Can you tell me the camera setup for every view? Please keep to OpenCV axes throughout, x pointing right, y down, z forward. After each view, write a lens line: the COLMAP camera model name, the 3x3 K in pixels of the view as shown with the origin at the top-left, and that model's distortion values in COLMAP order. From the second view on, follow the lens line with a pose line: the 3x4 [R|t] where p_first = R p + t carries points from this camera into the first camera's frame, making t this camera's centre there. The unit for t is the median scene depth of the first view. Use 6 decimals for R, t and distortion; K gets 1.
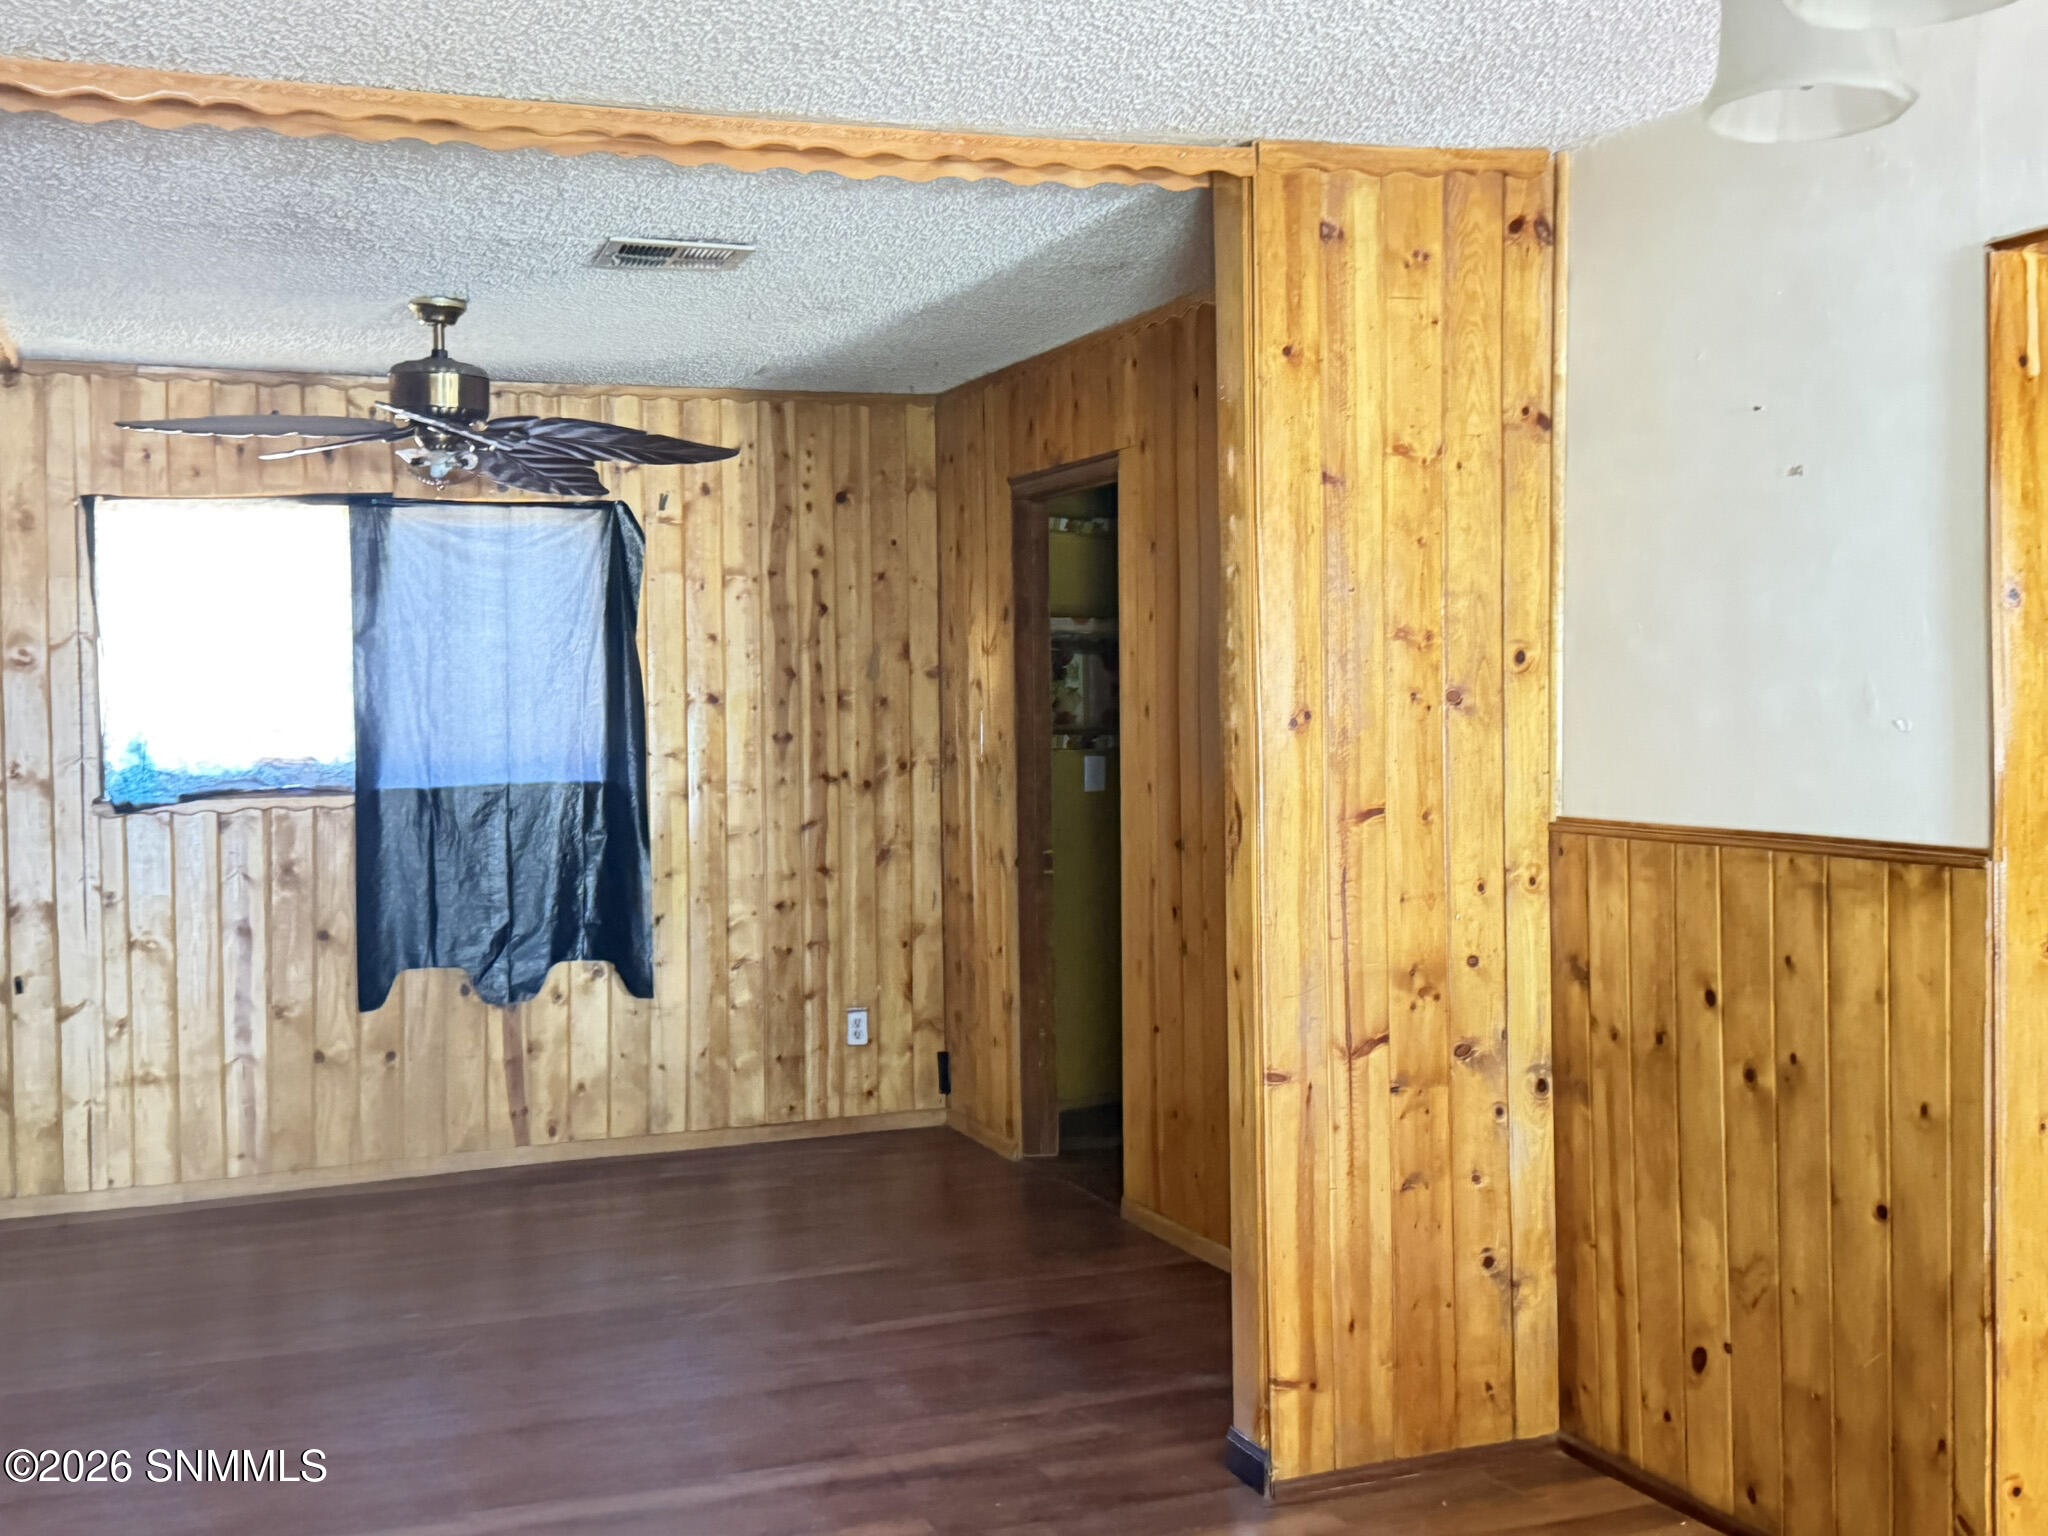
lens RADIAL K [[2233.4, 0, 1031.8], [0, 2233.4, 754.0], [0, 0, 1]] dist [0.197639, -0.444432]
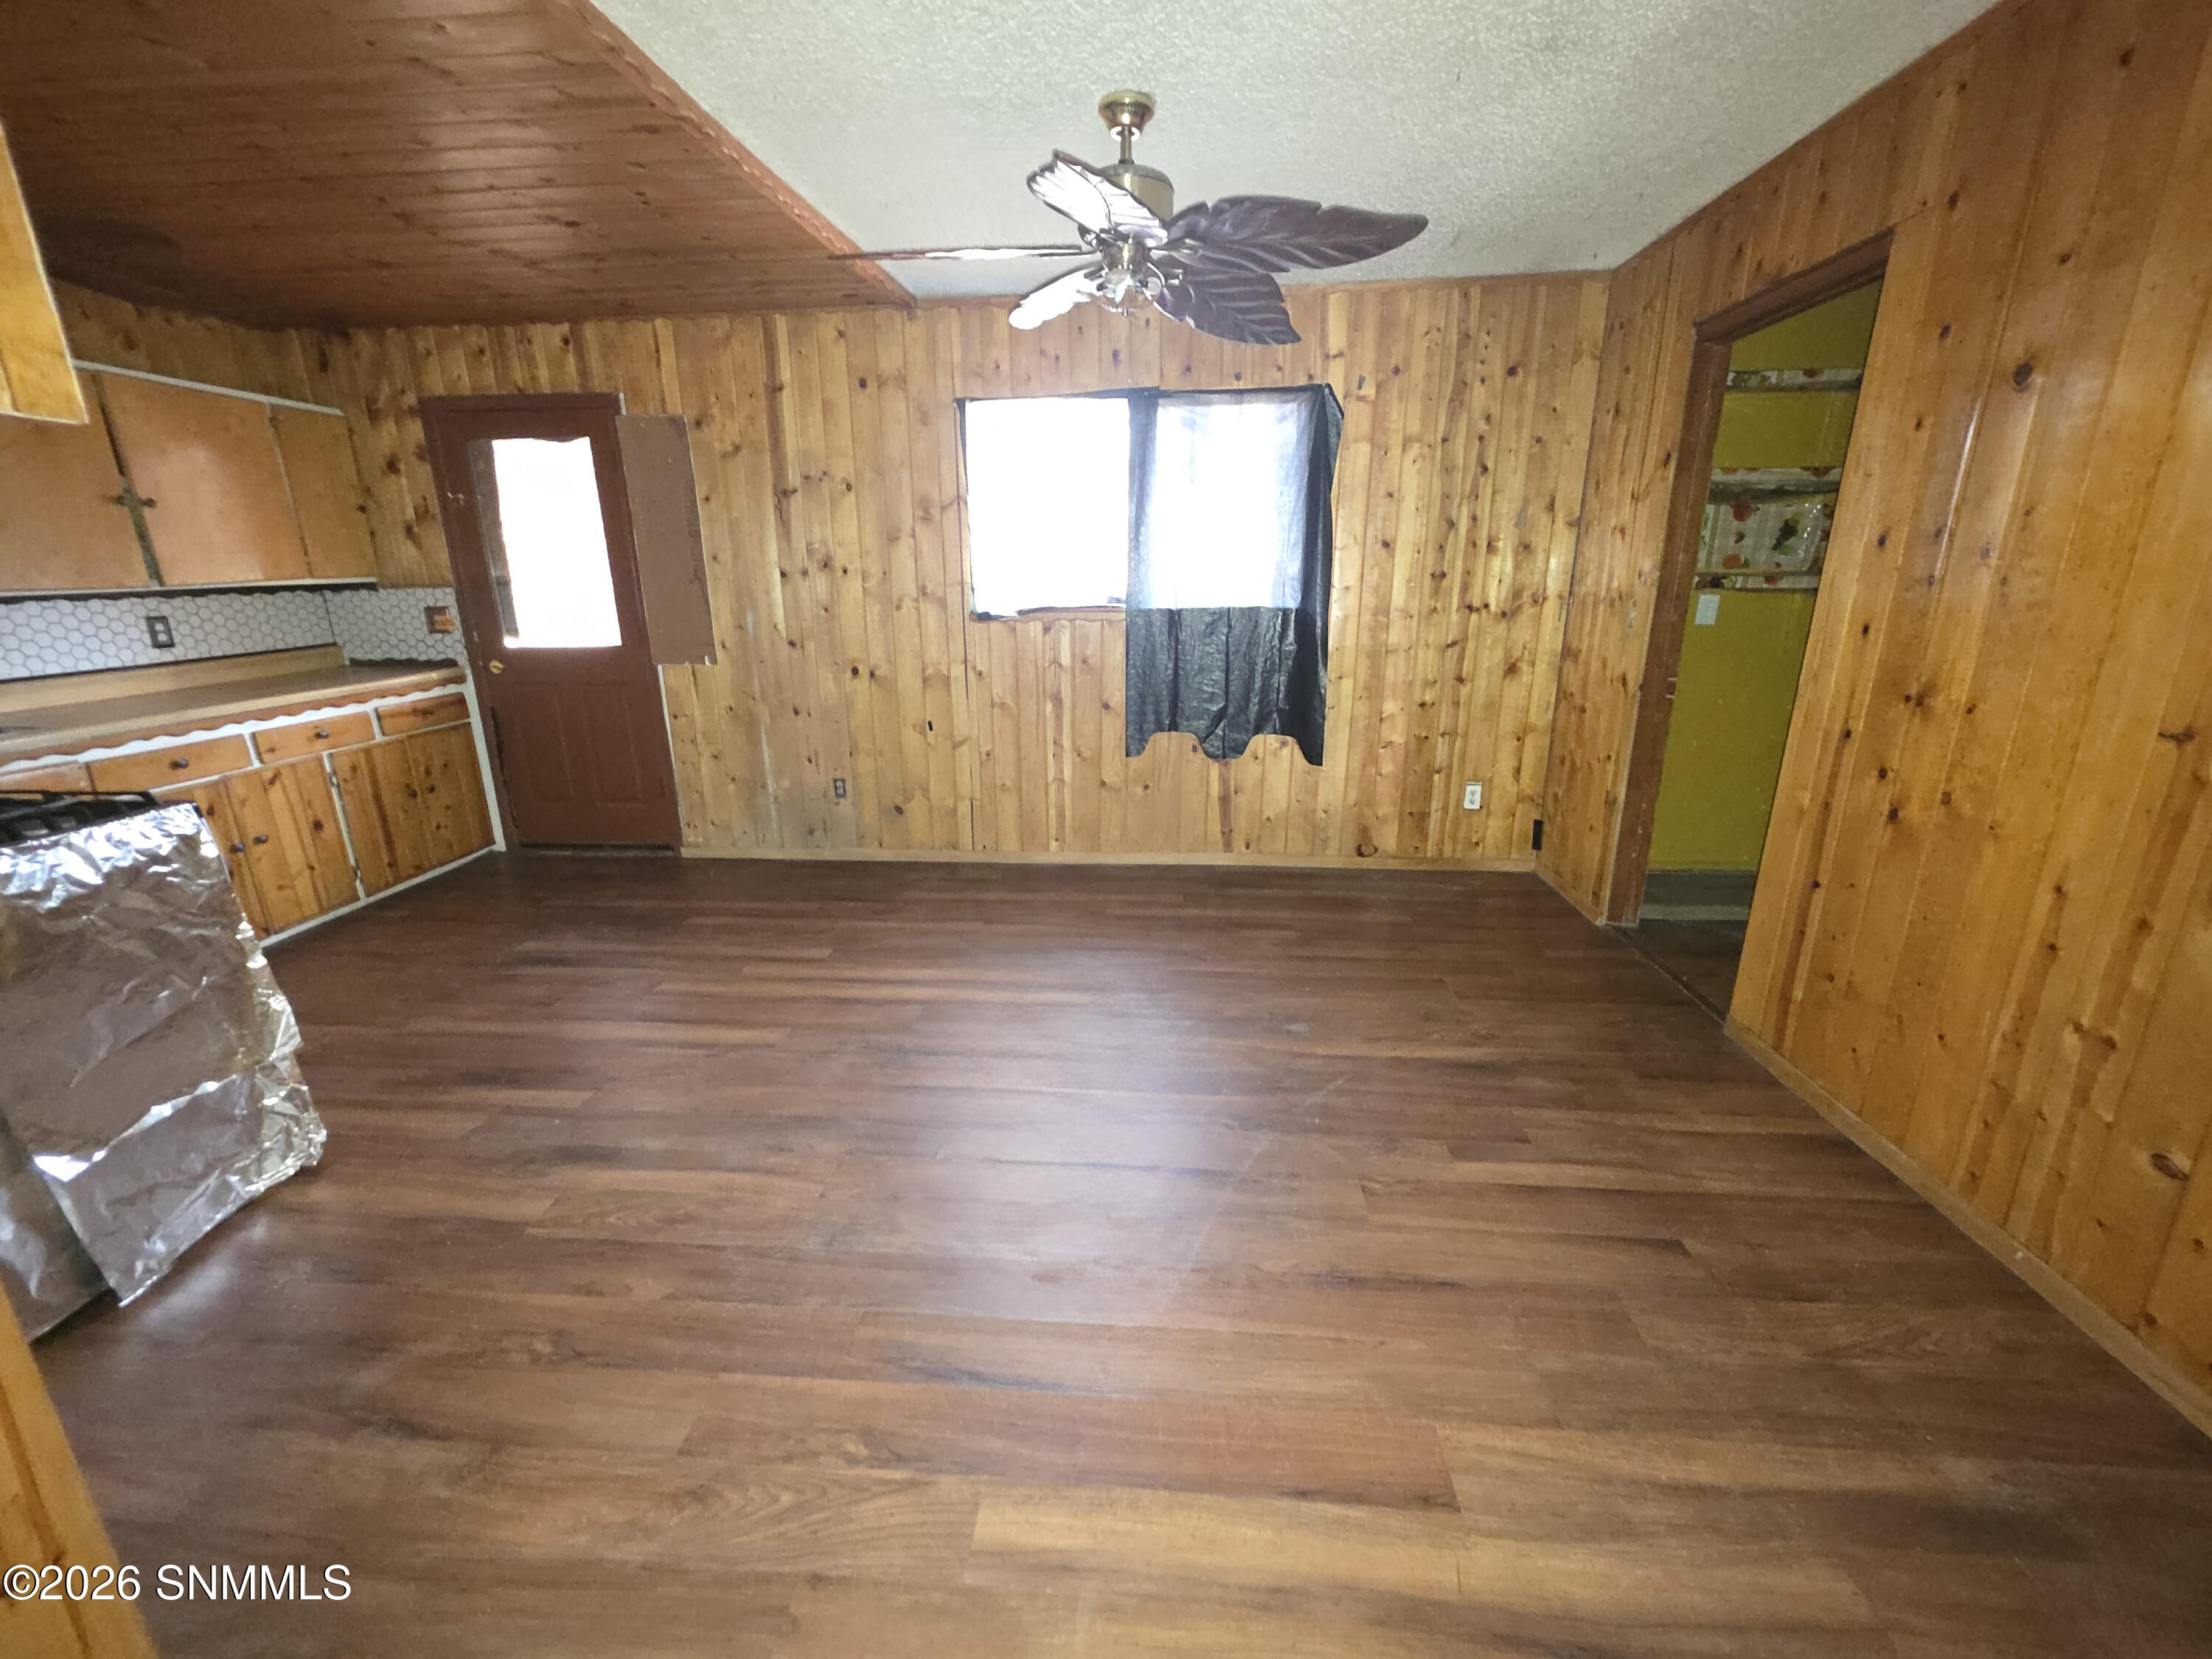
lens RADIAL K [[877.9, 0, 1099.7], [0, 877.9, 811.4], [0, 0, 1]] dist [0.001640, 0.000101]
pose [[0.893474, 0.125407, -0.431250, -0.053599], [-0.017968, 0.969437, 0.244683, 0.004541], [0.448755, -0.210869, 0.868420, 0.472880]]
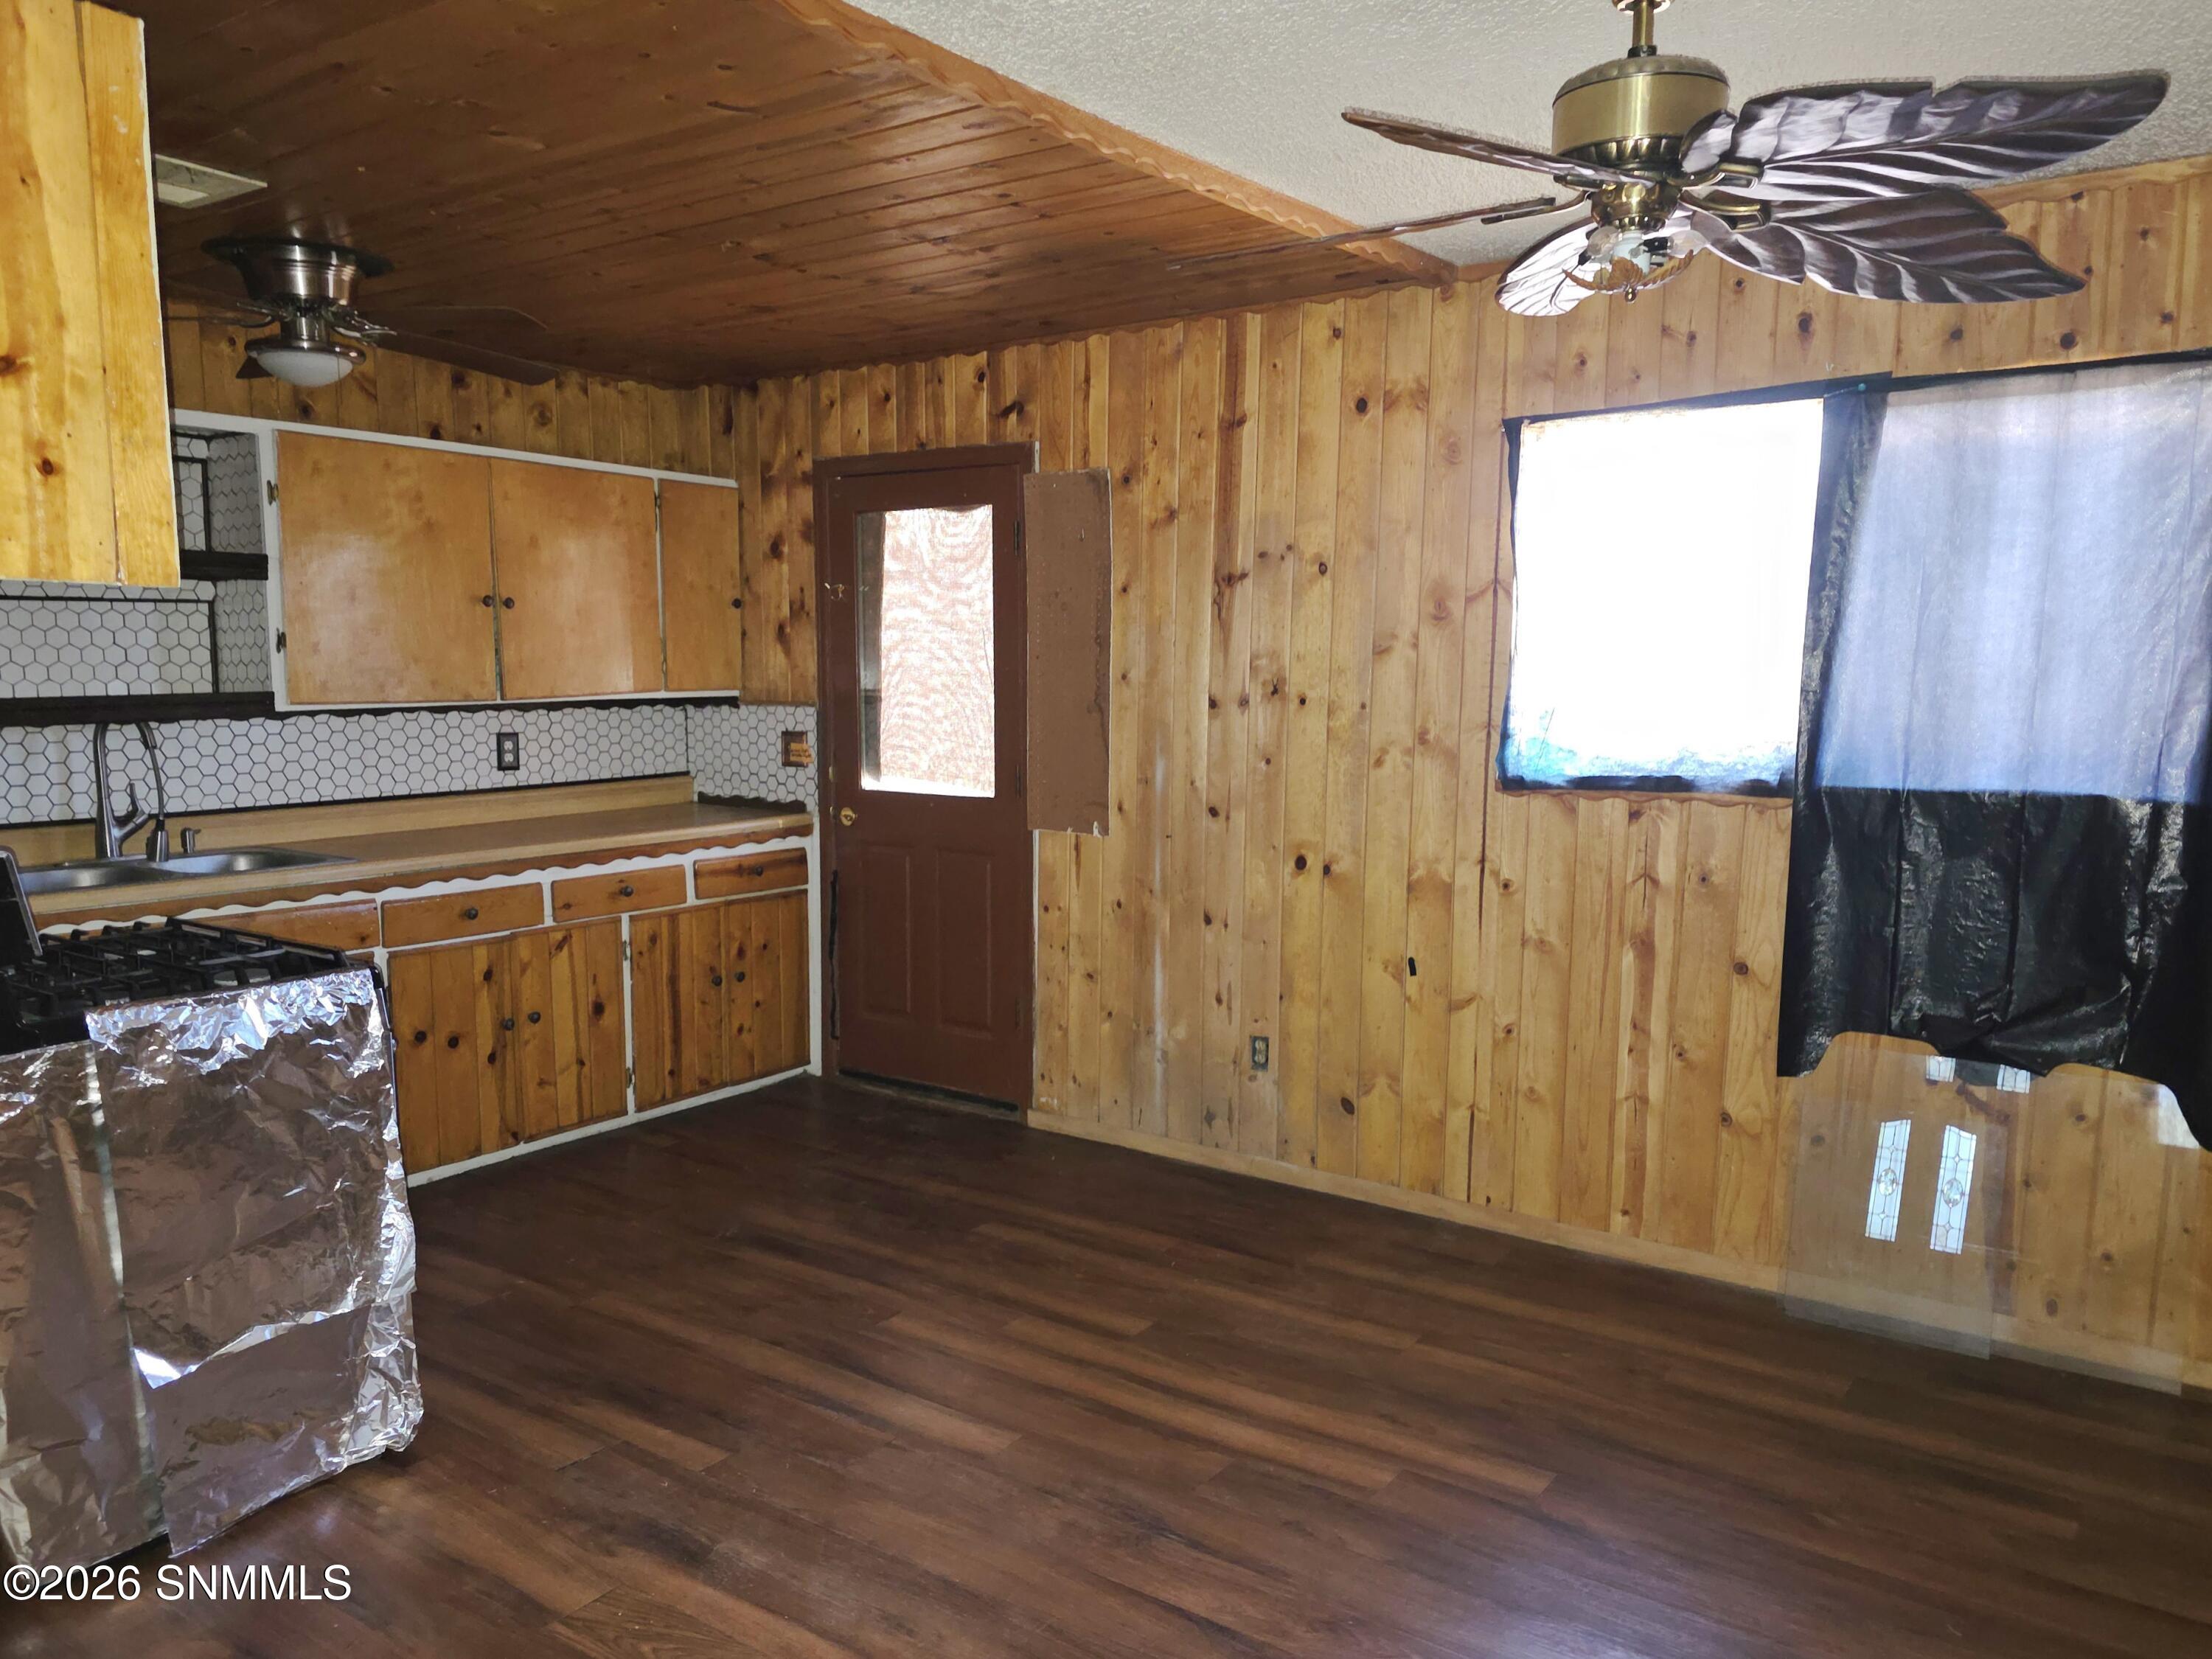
lens RADIAL K [[1593.1, 0, 1107.6], [0, 1593.1, 863.5], [0, 0, 1]] dist [0.104664, -0.125146]
pose [[0.535939, 0.122329, -0.835347, 0.029813], [-0.043400, 0.992131, 0.117445, -0.011446], [0.843140, -0.026689, 0.537031, 0.520192]]
